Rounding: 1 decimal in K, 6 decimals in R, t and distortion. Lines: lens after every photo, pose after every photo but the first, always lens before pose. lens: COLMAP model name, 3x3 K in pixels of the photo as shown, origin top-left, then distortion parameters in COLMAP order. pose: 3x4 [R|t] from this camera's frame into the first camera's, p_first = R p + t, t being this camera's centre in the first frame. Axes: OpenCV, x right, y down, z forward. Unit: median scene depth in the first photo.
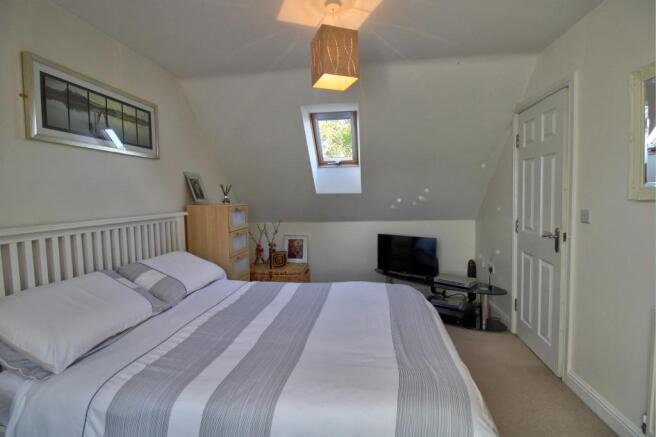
lens RADIAL K [[309.2, 0, 335.2], [0, 309.2, 213.3], [0, 0, 1]] dist [0.000635, -0.013538]
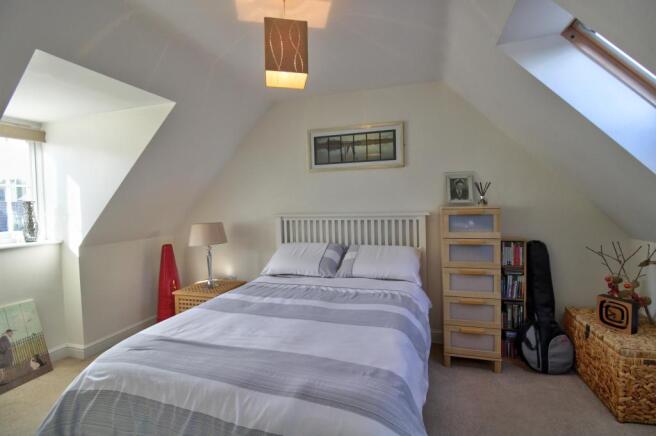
lens RADIAL K [[309.2, 0, 335.2], [0, 309.2, 212.8], [0, 0, 1]] dist [0.000635, -0.013538]
pose [[-0.170188, 0.068756, -0.983010, 0.799692], [-0.025272, 0.996930, 0.074105, -0.095774], [0.985087, 0.037455, -0.167928, 1.151847]]
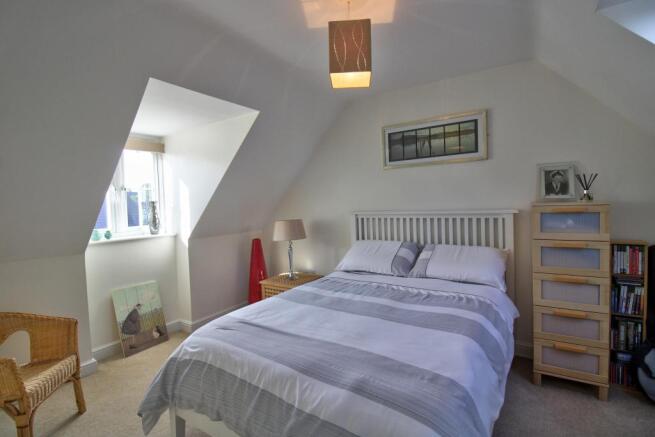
lens RADIAL K [[310.0, 0, 332.1], [0, 310.0, 212.1], [0, 0, 1]] dist [-0.001017, -0.013190]
pose [[-0.438148, 0.074994, -0.895769, 0.790606], [-0.002295, 0.996417, 0.084543, -0.098202], [0.898900, 0.039098, -0.436406, 1.207280]]
